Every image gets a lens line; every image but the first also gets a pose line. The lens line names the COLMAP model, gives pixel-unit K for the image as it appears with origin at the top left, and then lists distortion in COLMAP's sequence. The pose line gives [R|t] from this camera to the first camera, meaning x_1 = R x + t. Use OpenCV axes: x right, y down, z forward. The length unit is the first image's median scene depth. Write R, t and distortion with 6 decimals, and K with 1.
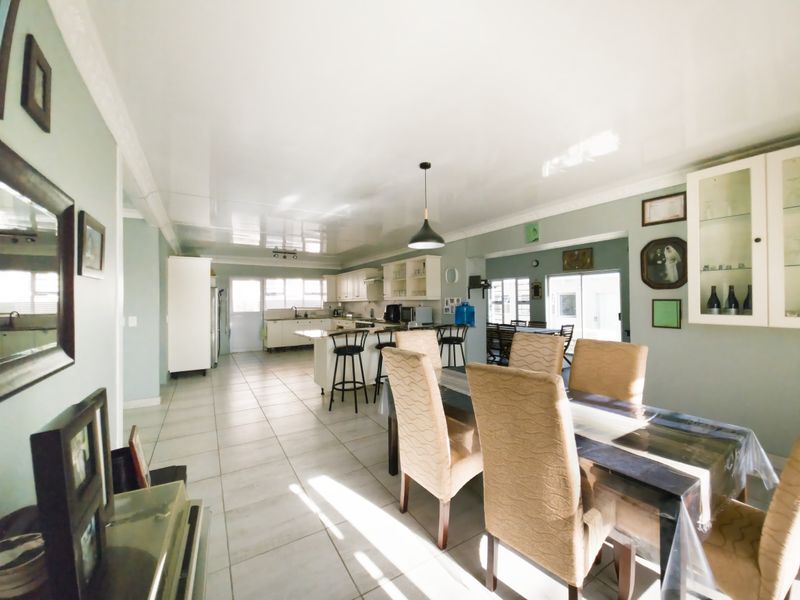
lens RADIAL K [[319.1, 0, 399.4], [0, 319.1, 299.2], [0, 0, 1]] dist [0.000750, -0.000890]
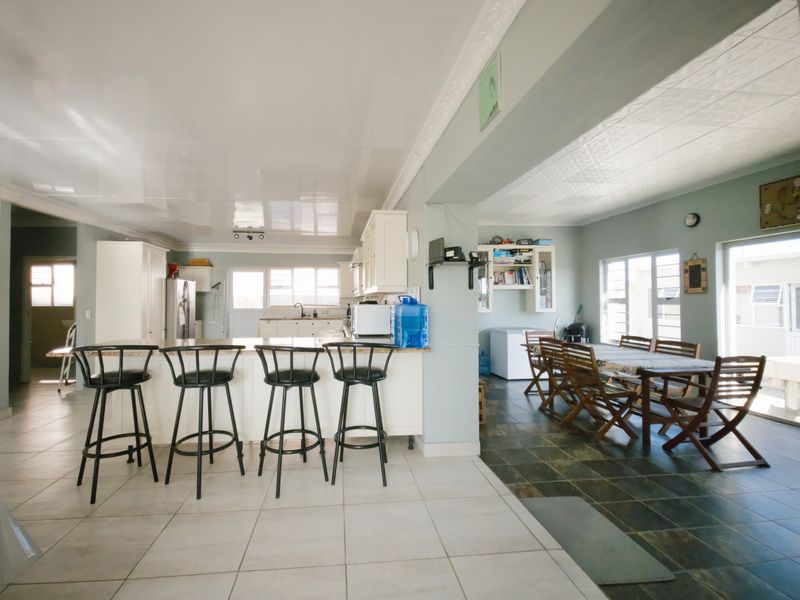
lens RADIAL K [[344.8, 0, 400.1], [0, 344.8, 300.2], [0, 0, 1]] dist [-0.000889, -0.000144]
pose [[0.891946, 0.008795, -0.452056, 0.270665], [-0.005837, 0.999951, 0.007938, 0.007557], [0.452104, -0.004441, 0.891954, 0.335944]]
